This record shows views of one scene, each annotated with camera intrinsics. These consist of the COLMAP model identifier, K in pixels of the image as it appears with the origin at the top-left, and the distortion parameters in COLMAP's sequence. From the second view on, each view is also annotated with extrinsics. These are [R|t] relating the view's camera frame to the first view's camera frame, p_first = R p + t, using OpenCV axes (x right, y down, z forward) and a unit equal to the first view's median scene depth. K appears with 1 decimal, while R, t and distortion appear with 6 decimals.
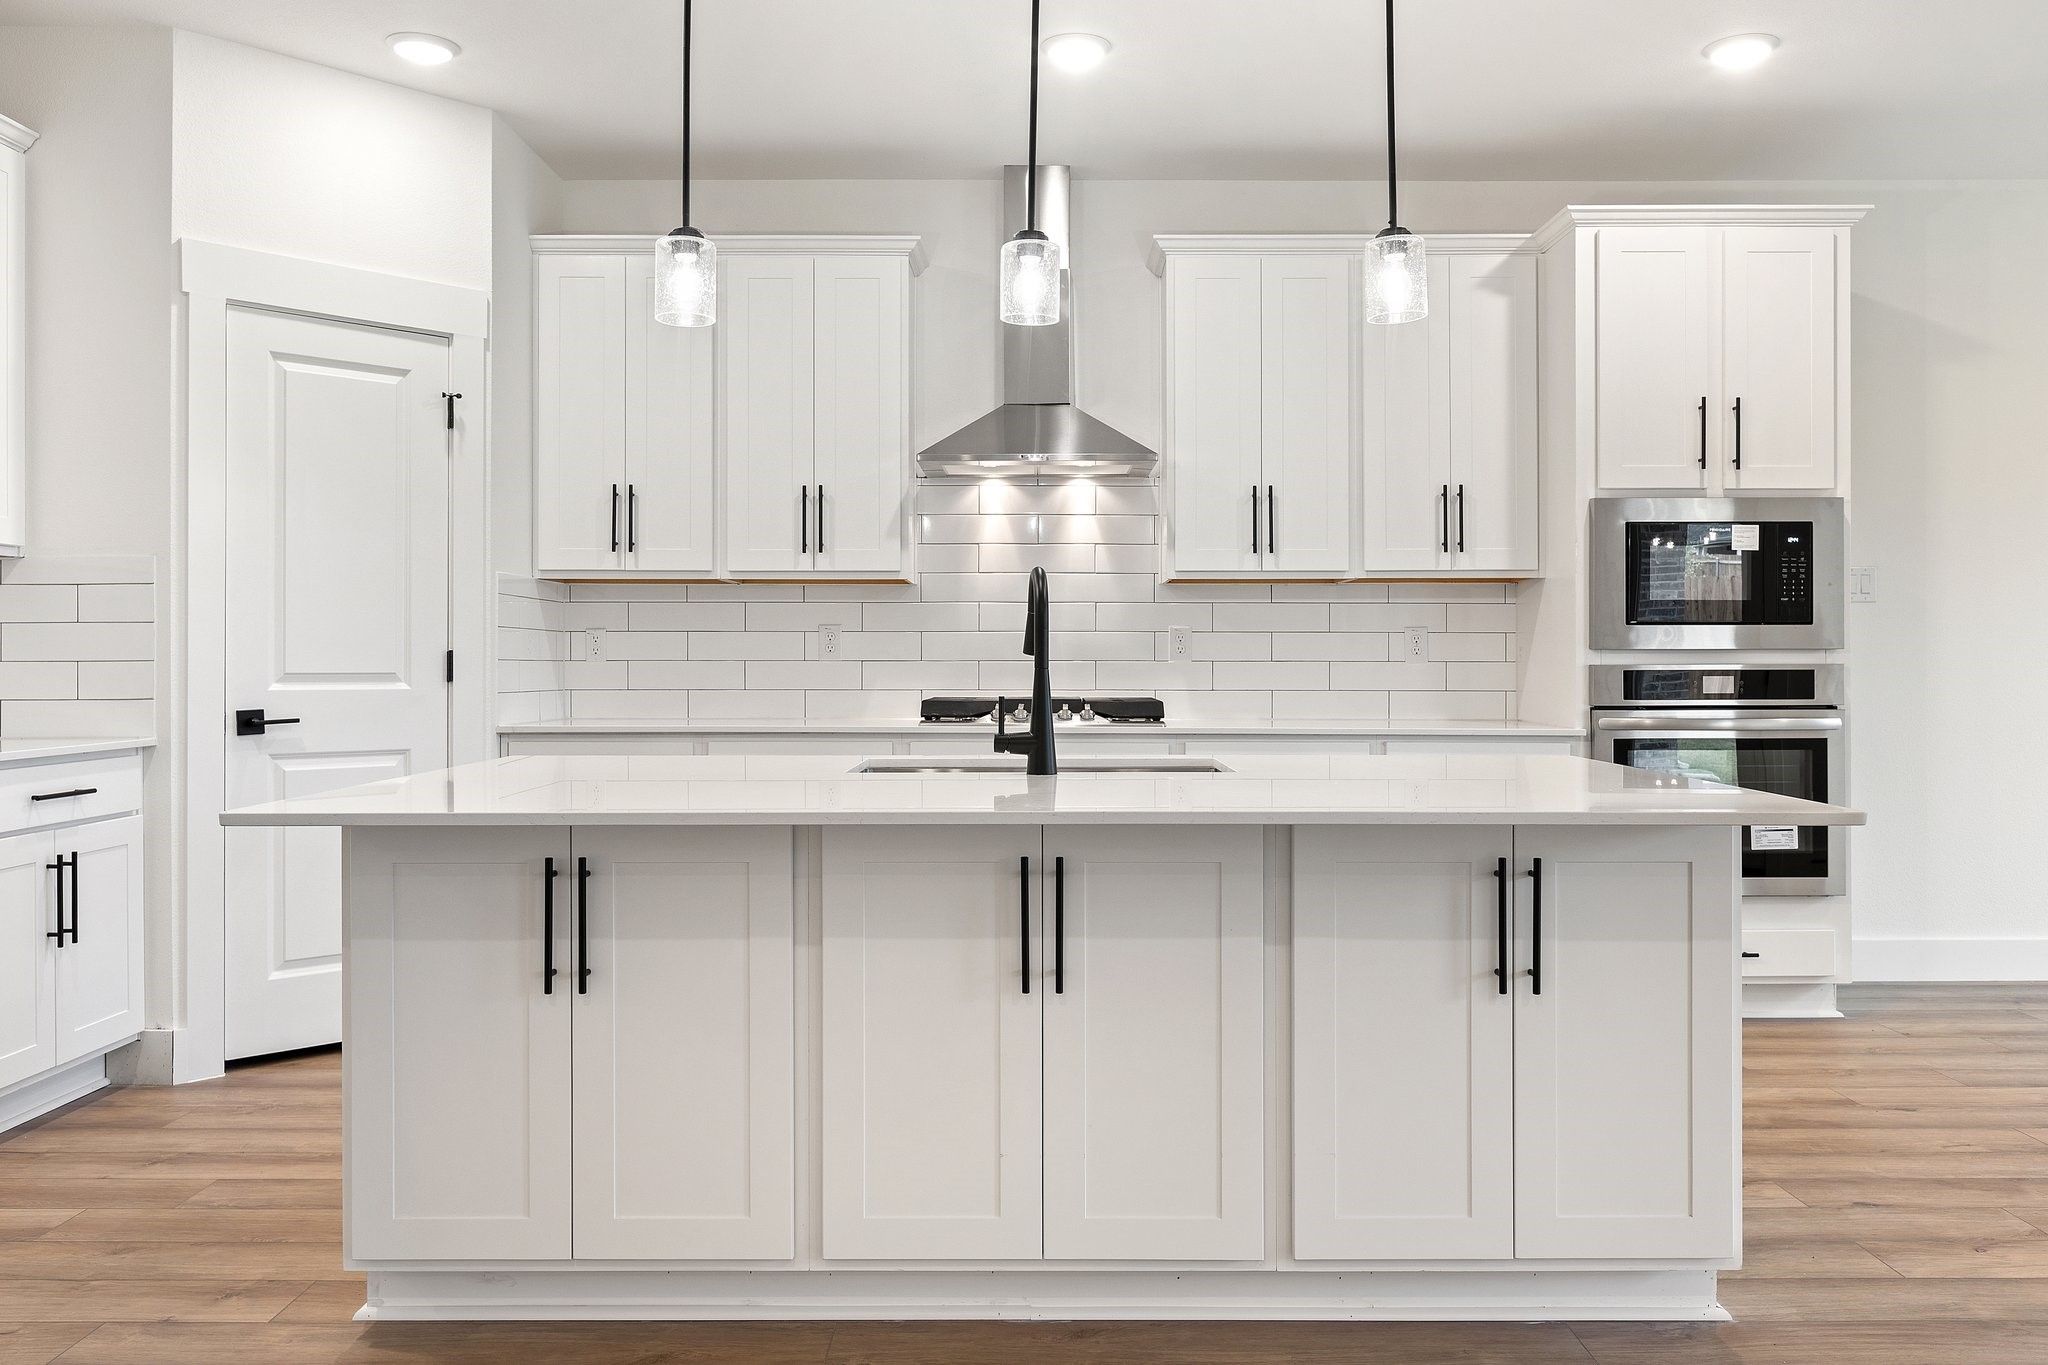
lens RADIAL K [[1587.4, 0, 1024.0], [0, 1587.4, 663.4], [0, 0, 1]] dist [0.001944, -0.005254]
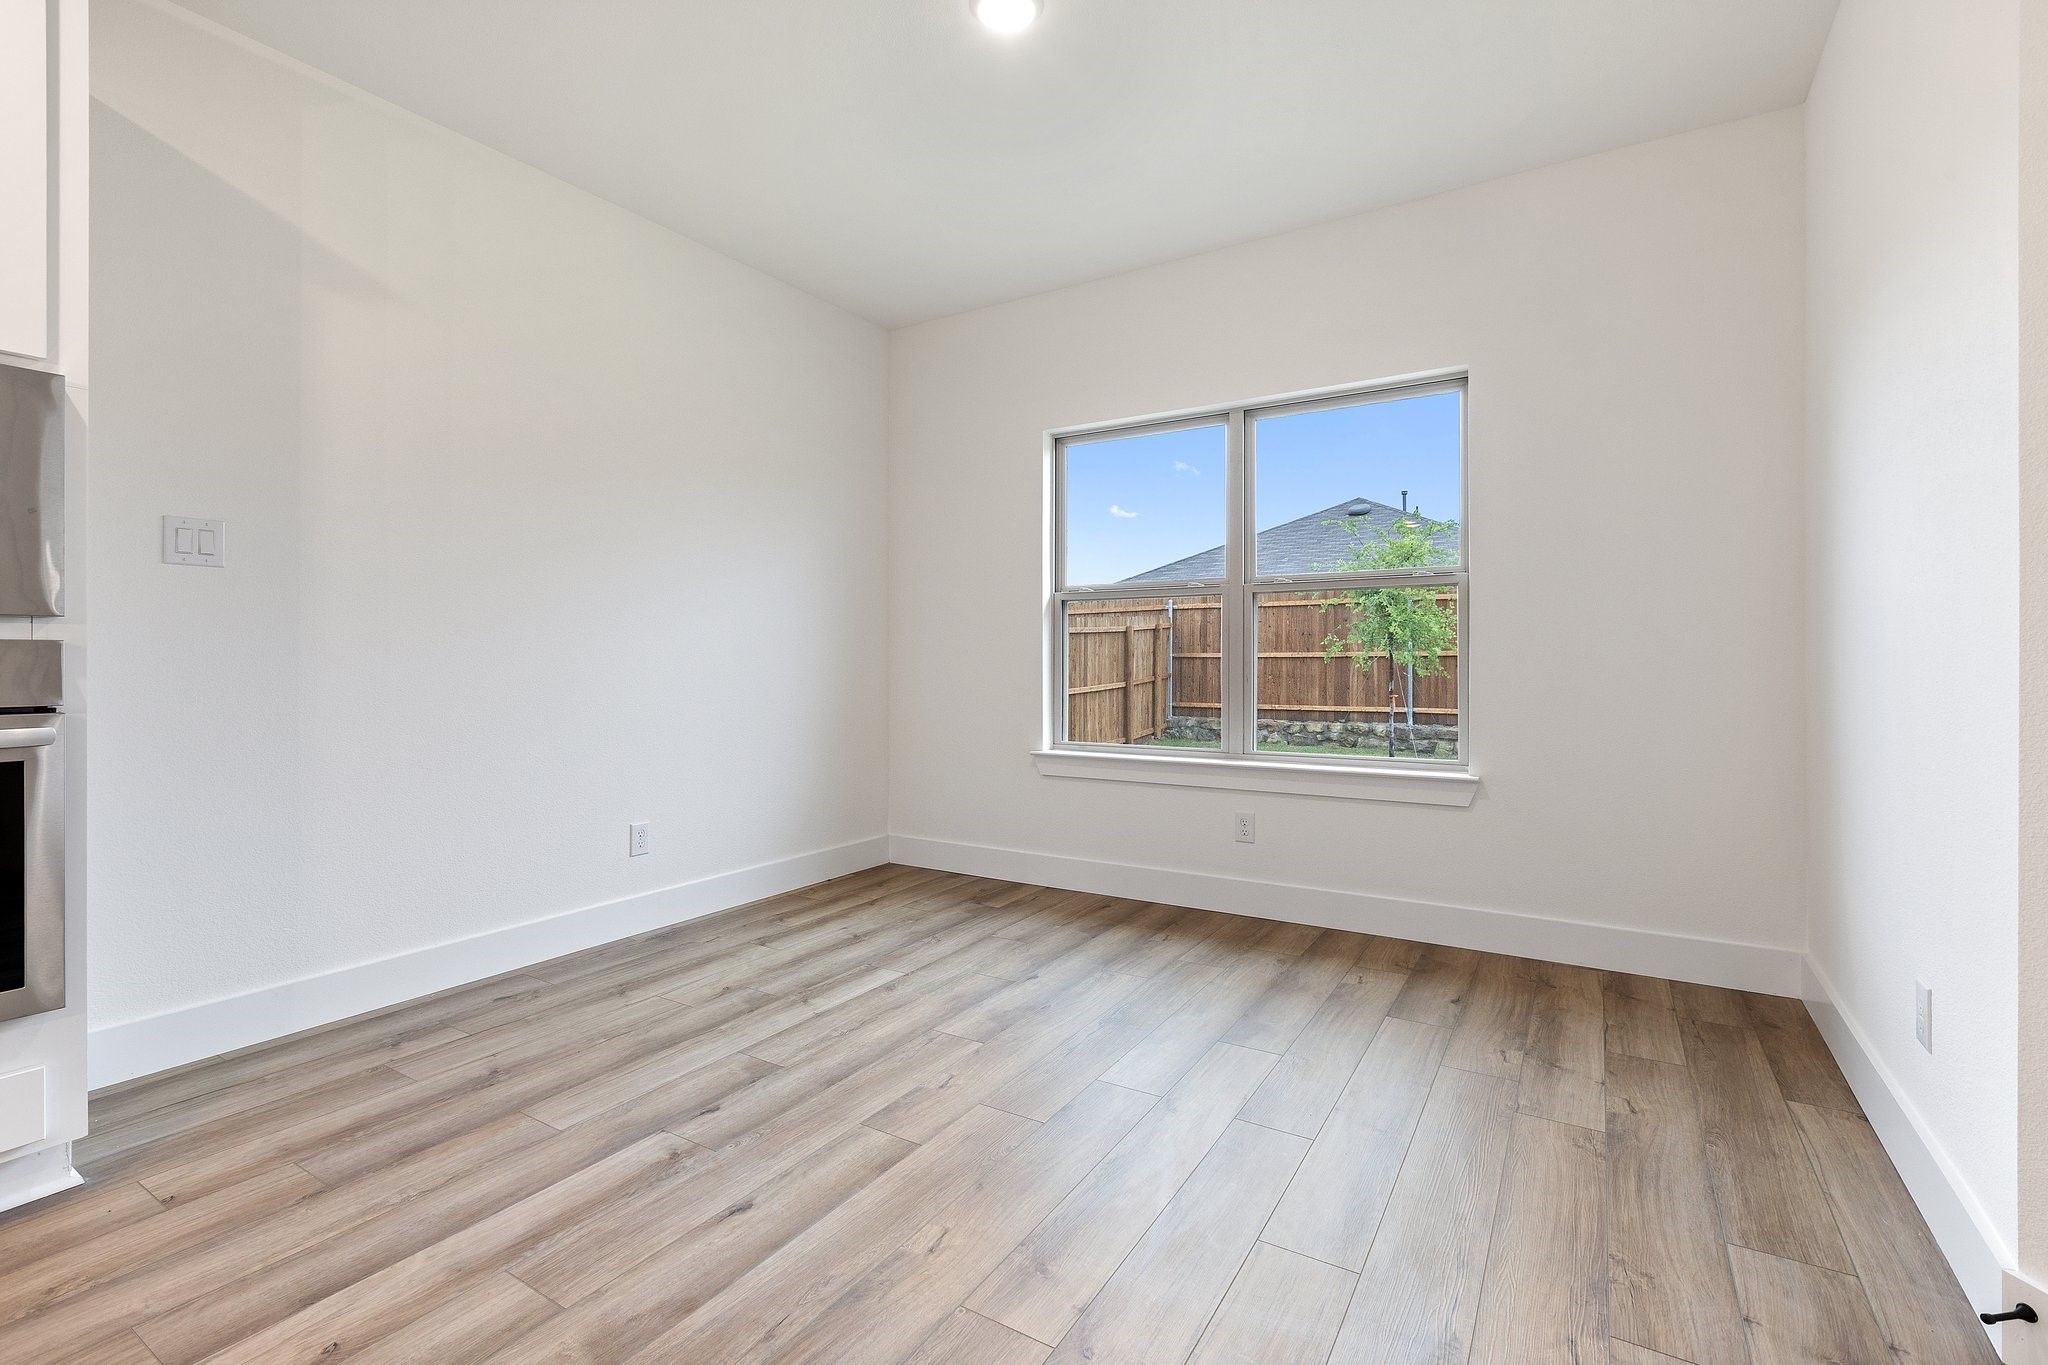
lens RADIAL K [[923.1, 0, 1030.3], [0, 923.1, 656.5], [0, 0, 1]] dist [-0.001289, -0.001881]
pose [[0.521209, 0.002620, 0.853425, 0.413512], [-0.000285, 0.999996, -0.002896, 0.008140], [-0.853429, 0.001266, 0.521207, 0.491311]]
